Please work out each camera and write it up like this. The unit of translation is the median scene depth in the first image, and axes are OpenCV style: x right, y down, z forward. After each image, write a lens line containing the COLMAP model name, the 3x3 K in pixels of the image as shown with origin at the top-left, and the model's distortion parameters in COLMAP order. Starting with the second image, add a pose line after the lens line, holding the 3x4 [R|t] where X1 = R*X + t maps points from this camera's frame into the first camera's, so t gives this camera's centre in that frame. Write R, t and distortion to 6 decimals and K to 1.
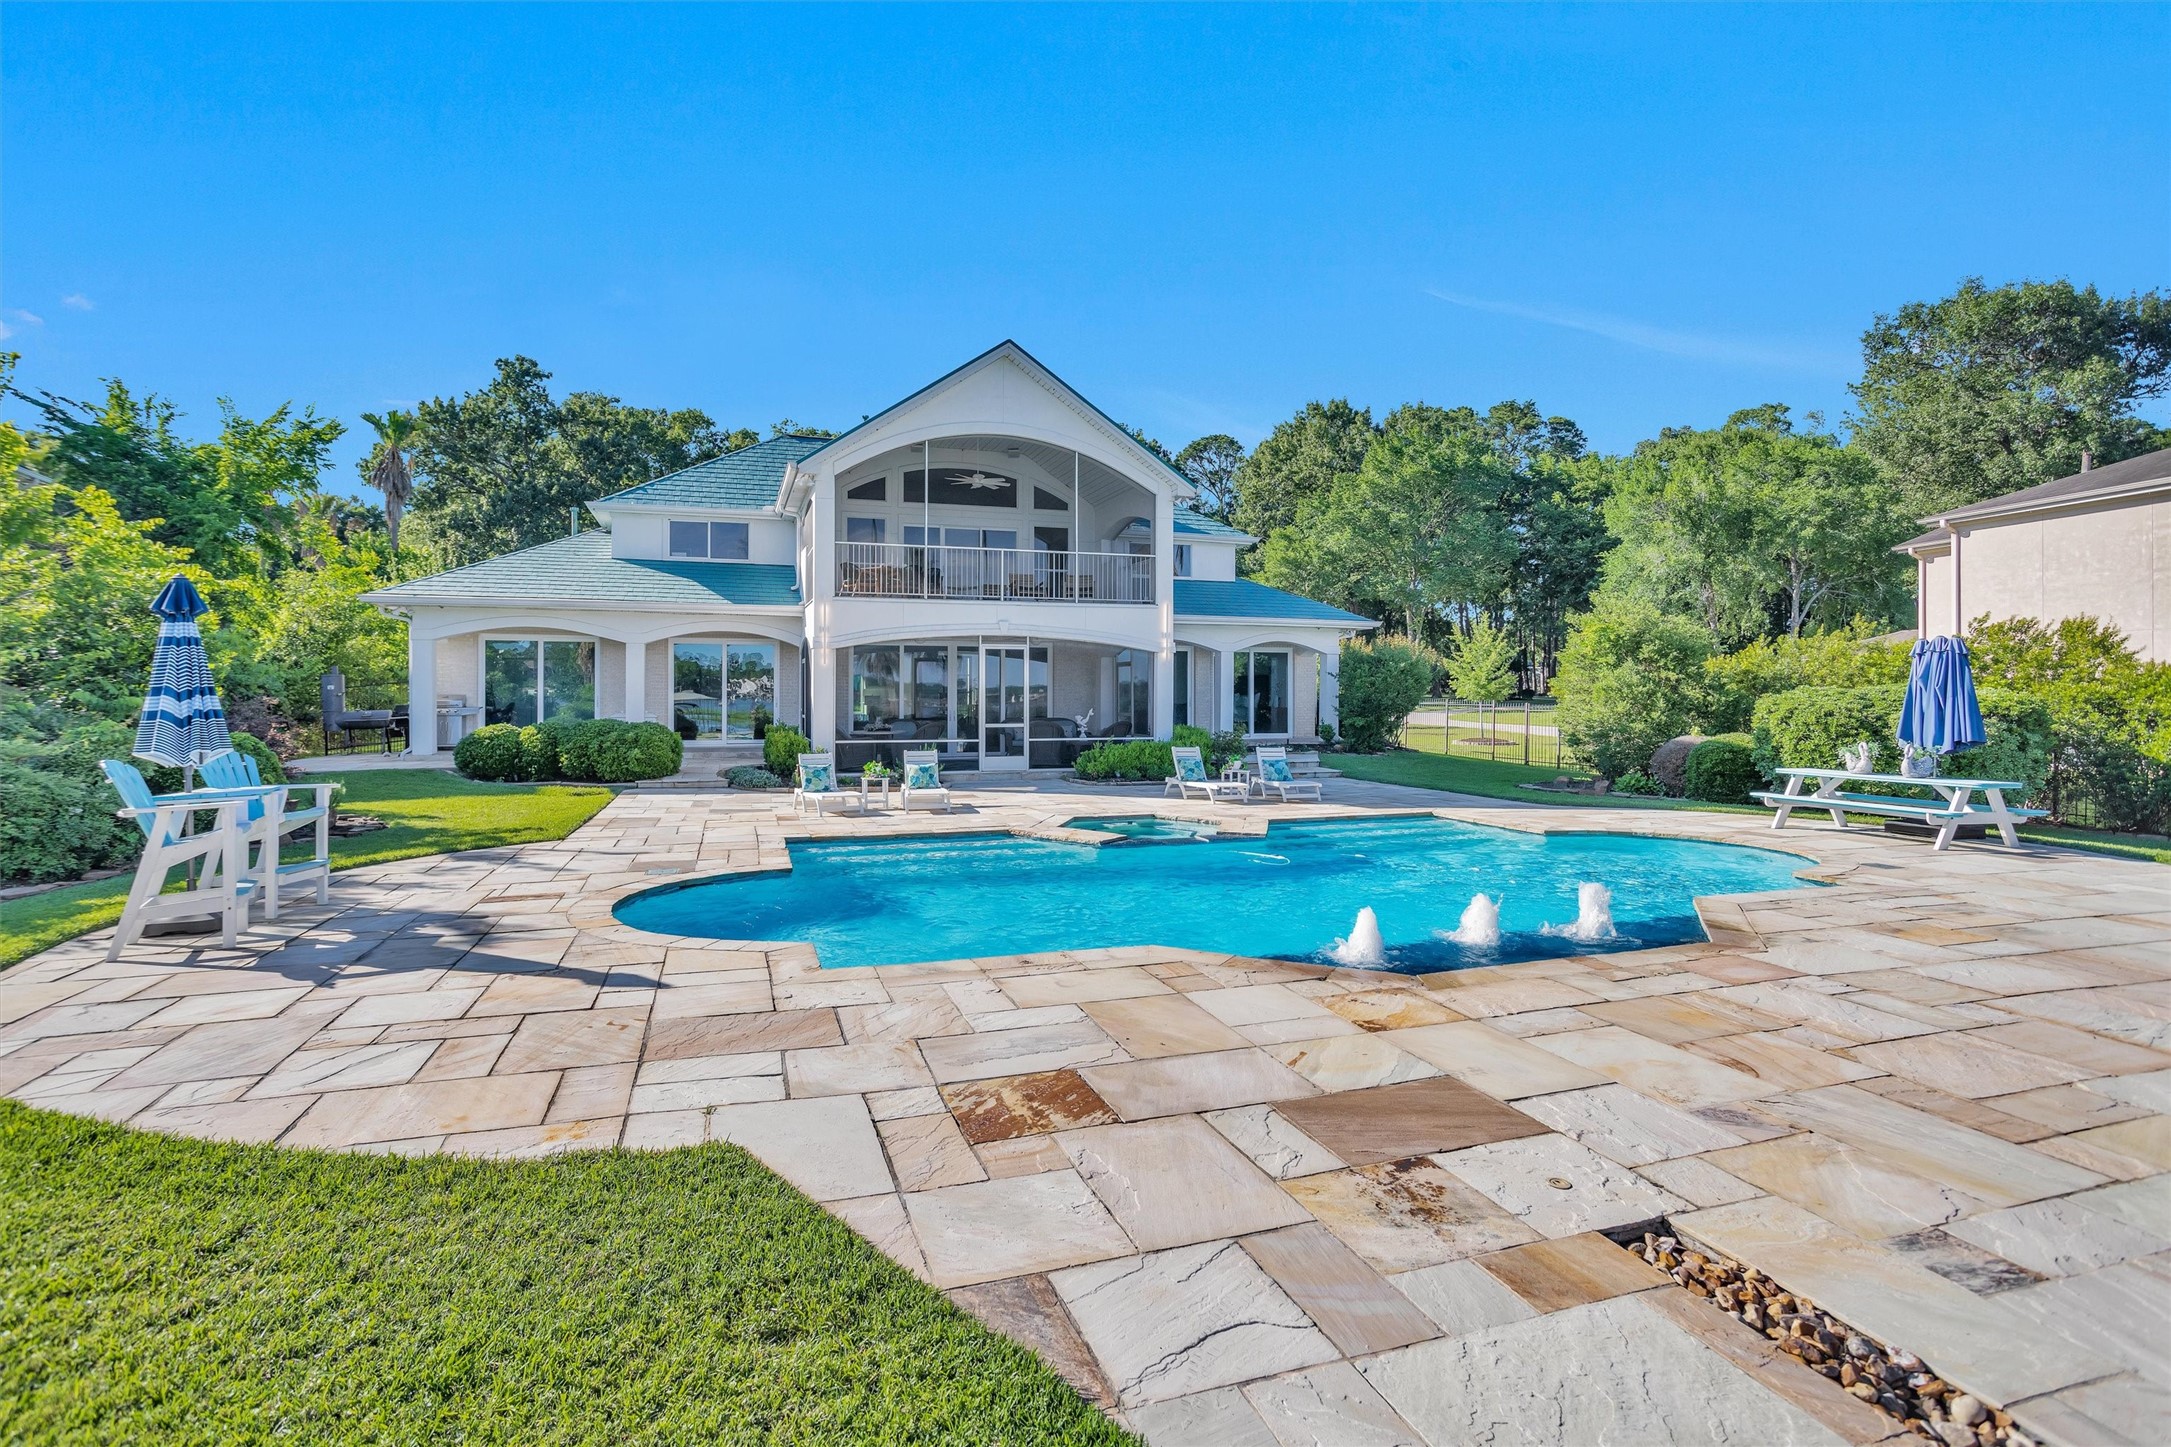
lens RADIAL K [[1067.4, 0, 1079.8], [0, 1067.4, 692.3], [0, 0, 1]] dist [-0.063641, 0.047001]
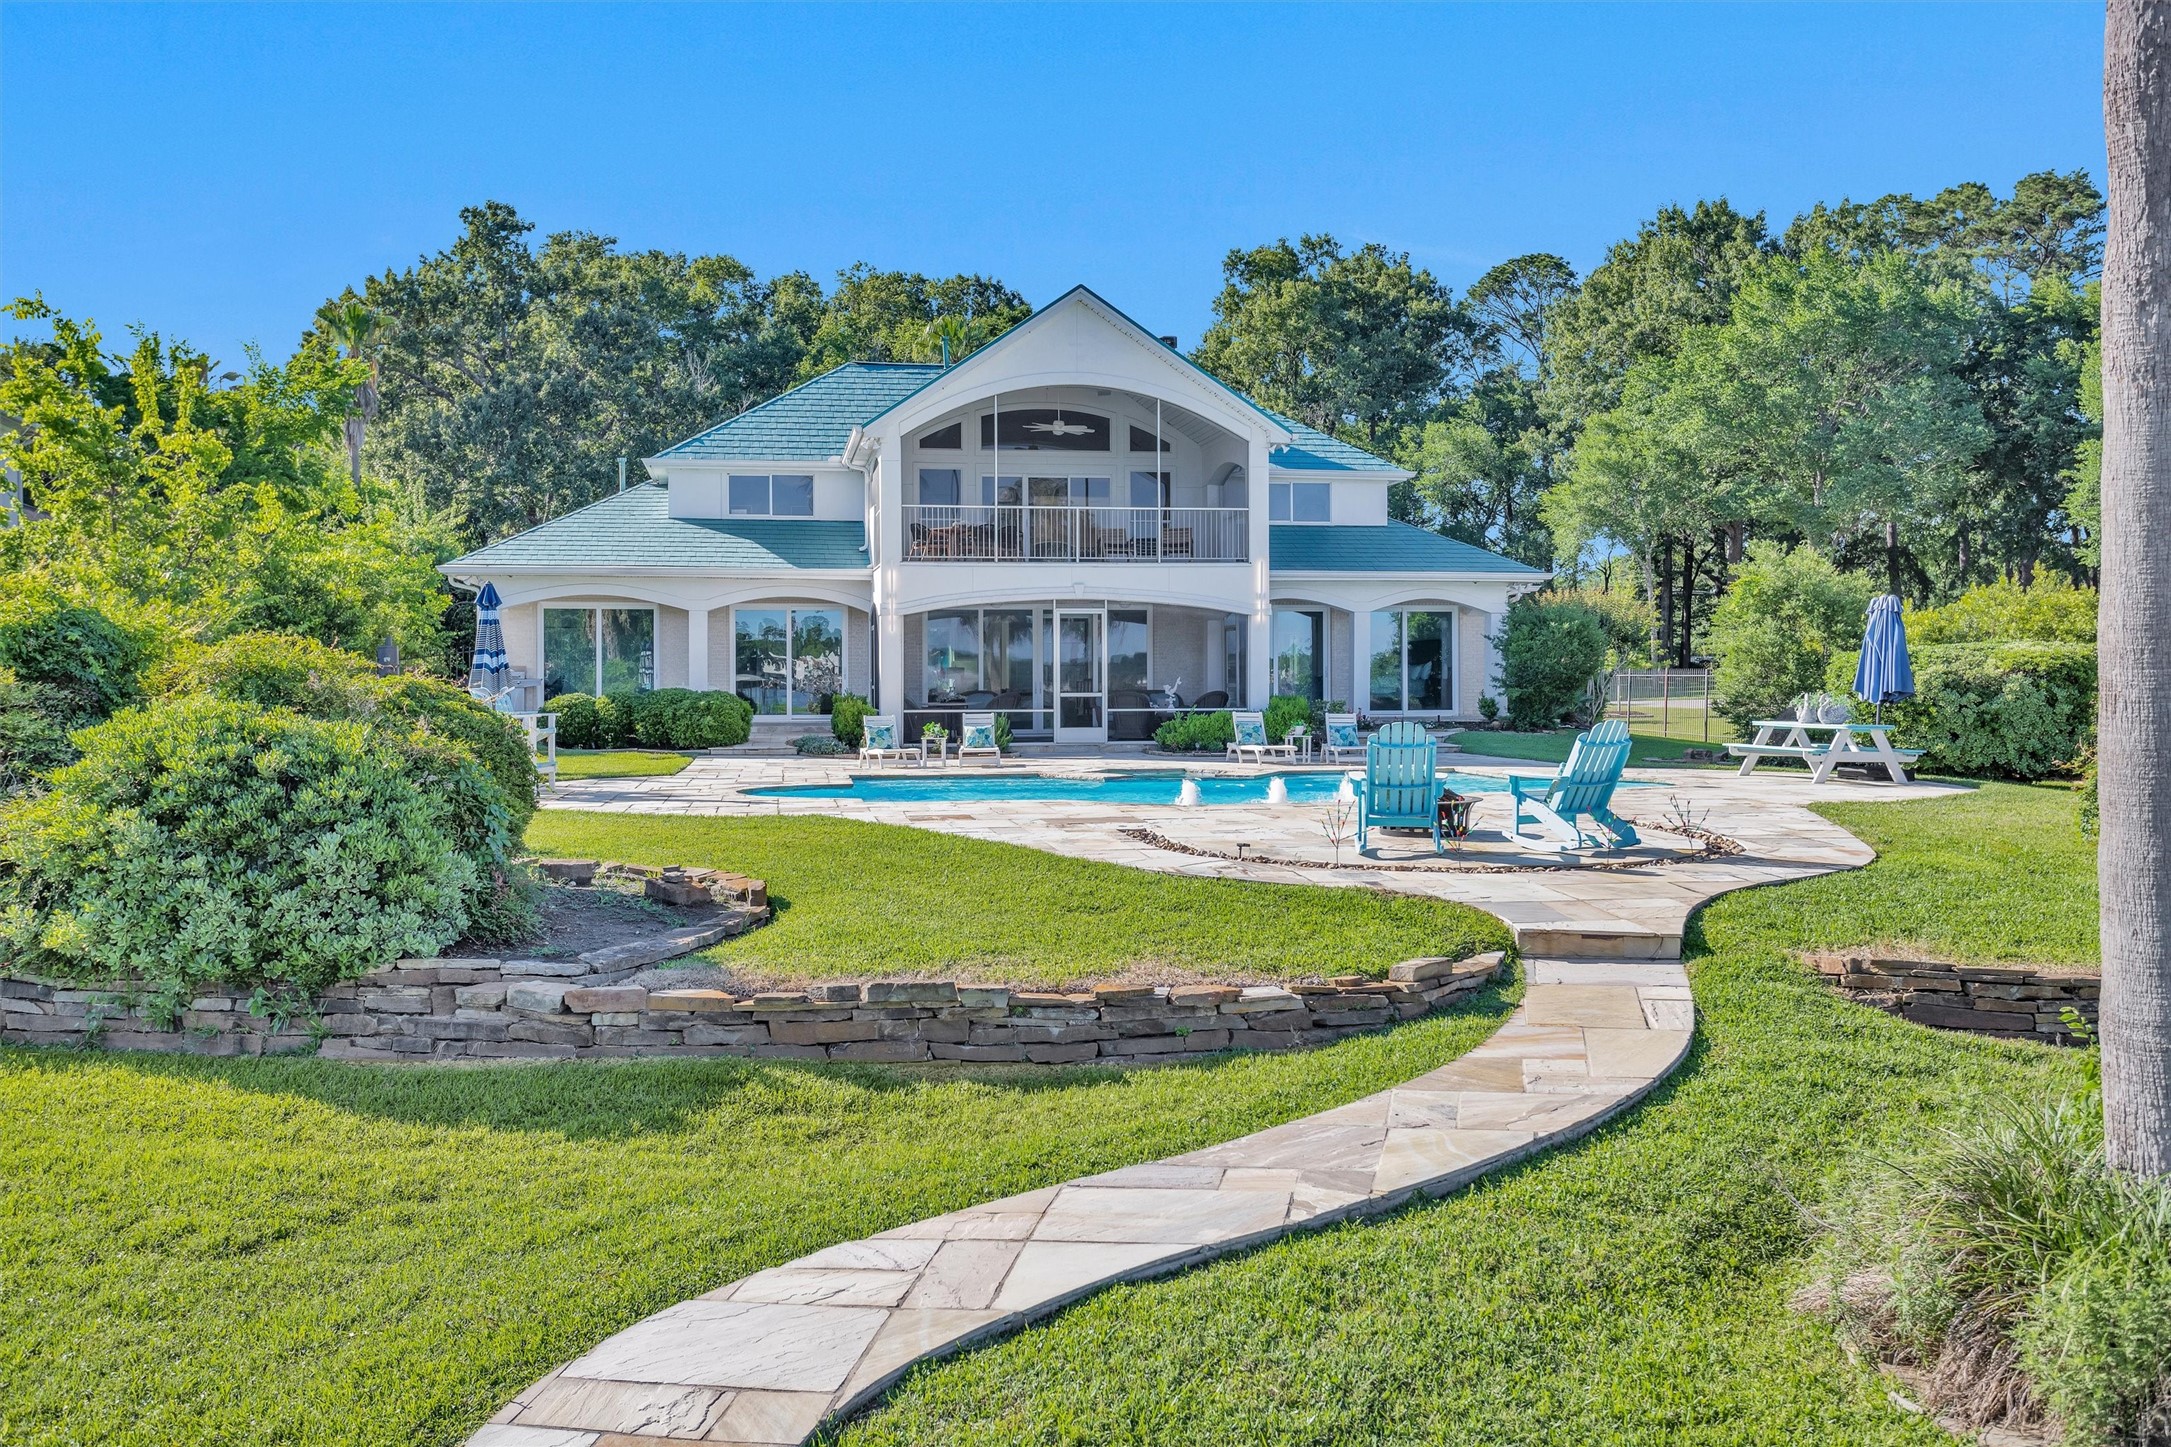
lens RADIAL K [[1858.4, 0, 1063.2], [0, 1858.4, 669.6], [0, 0, 1]] dist [0.001109, 0.001319]
pose [[0.986618, -0.005961, -0.162937, 0.160615], [0.005394, 0.999978, -0.003924, 0.013723], [0.162957, 0.002993, 0.986629, -0.547454]]
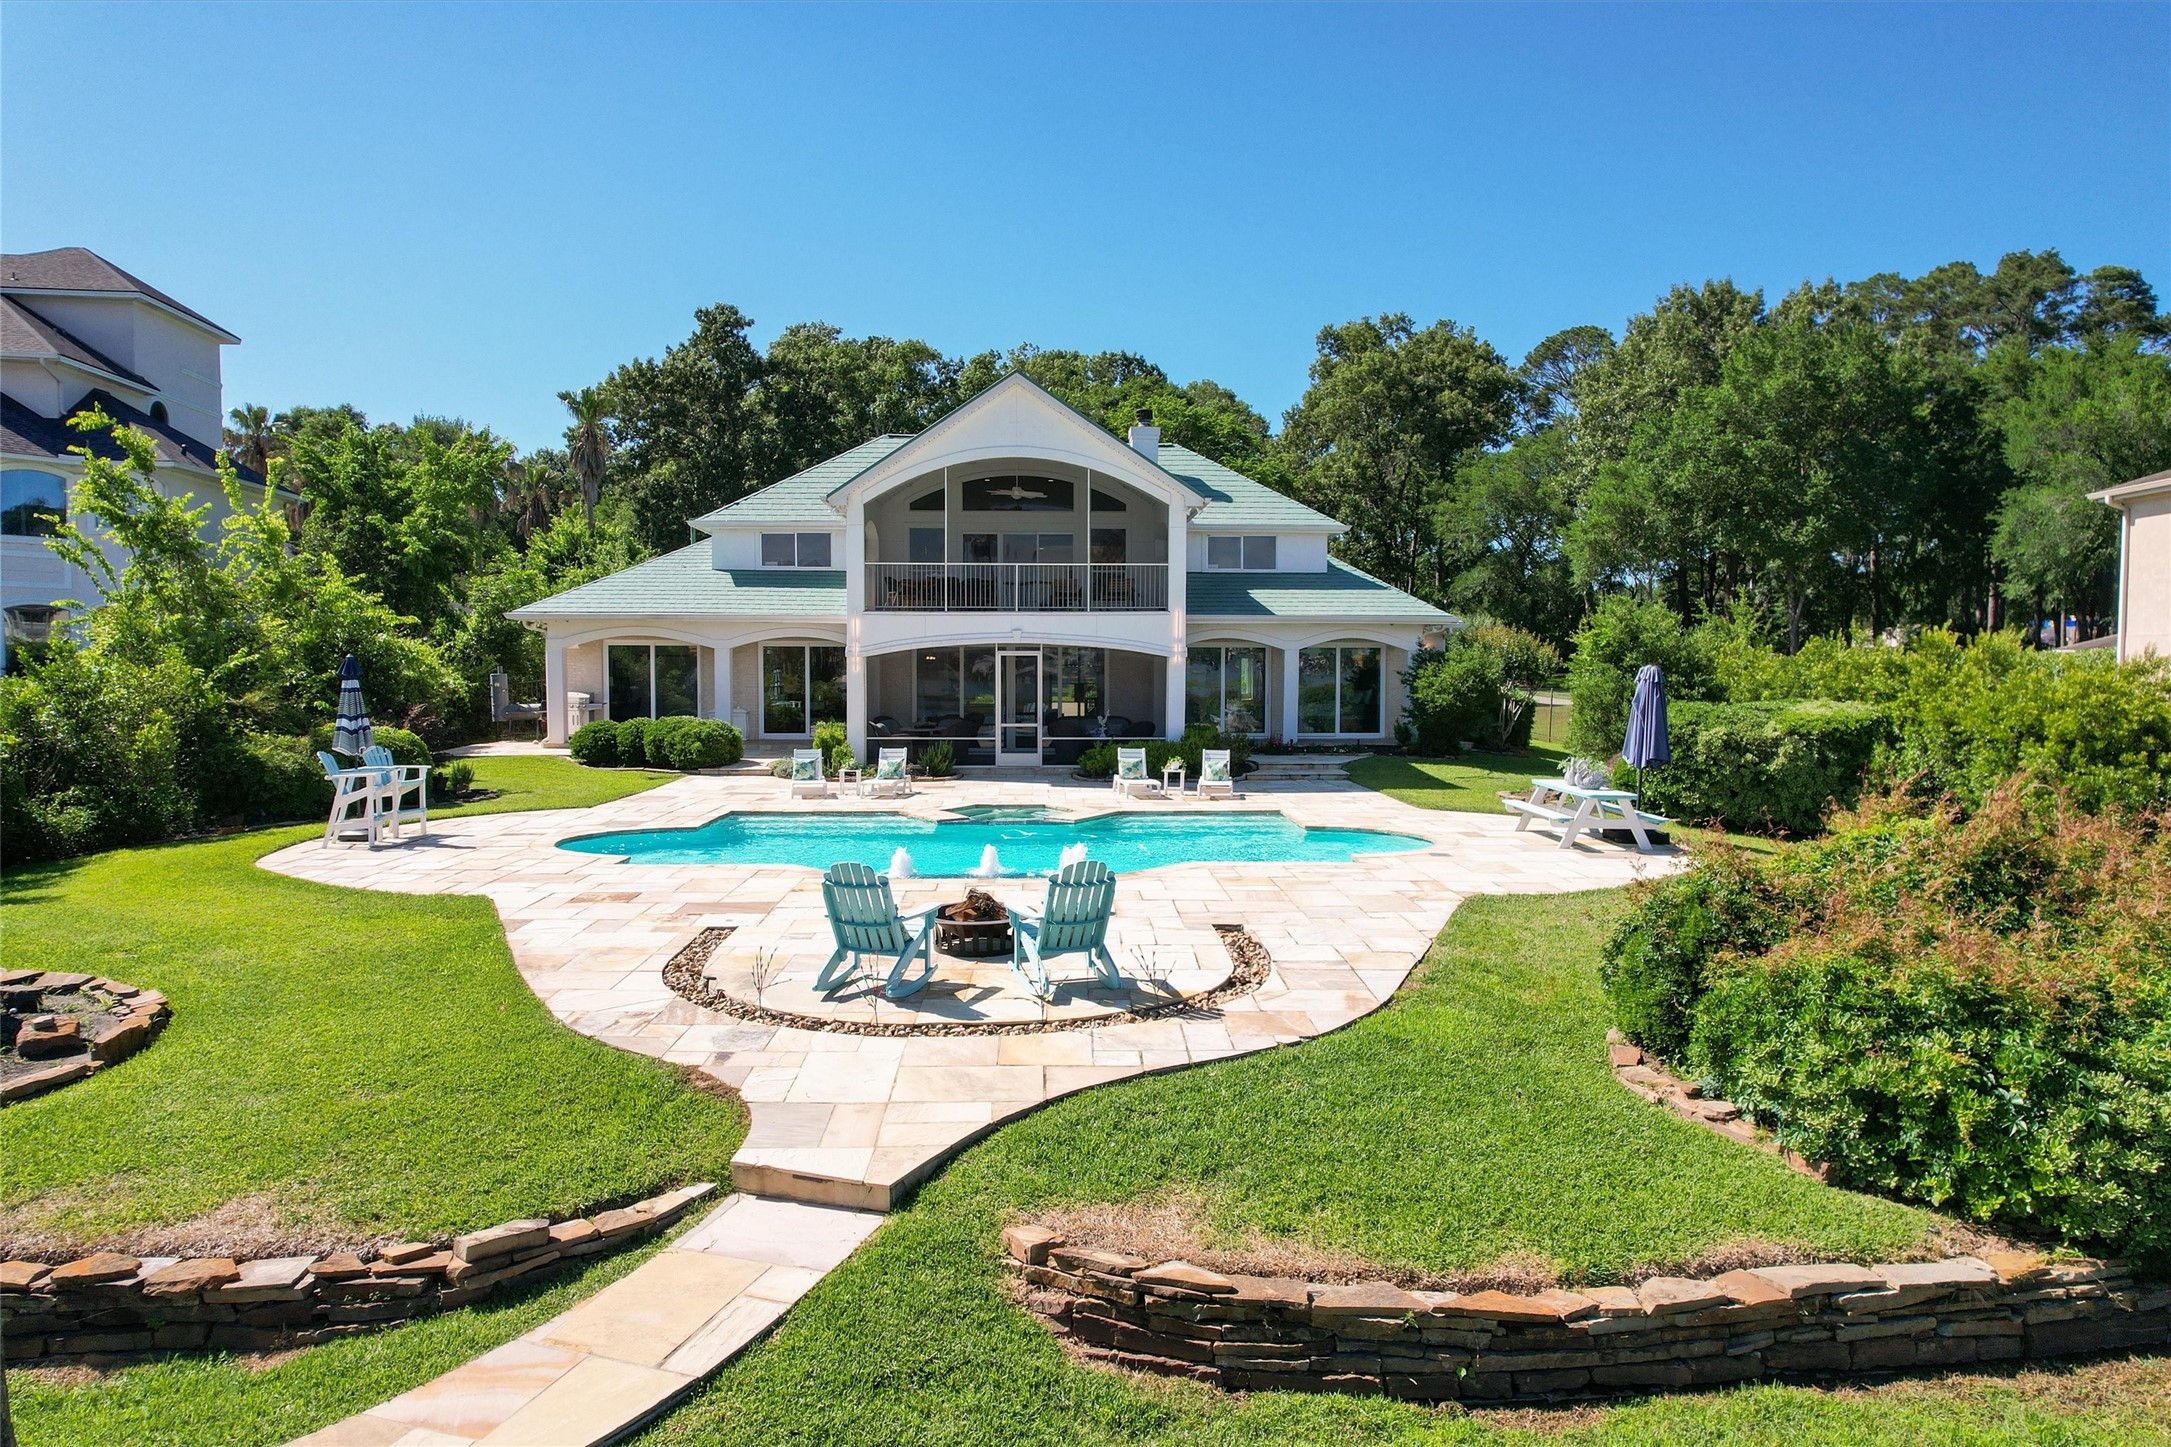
lens RADIAL K [[1428.3, 0, 1085.5], [0, 1428.3, 723.5], [0, 0, 1]] dist [-0.042047, -0.000288]
pose [[0.960794, 0.012624, -0.276974, 0.354504], [-0.000319, 0.999013, 0.044425, -0.031458], [0.277262, -0.042595, 0.959850, -0.342276]]
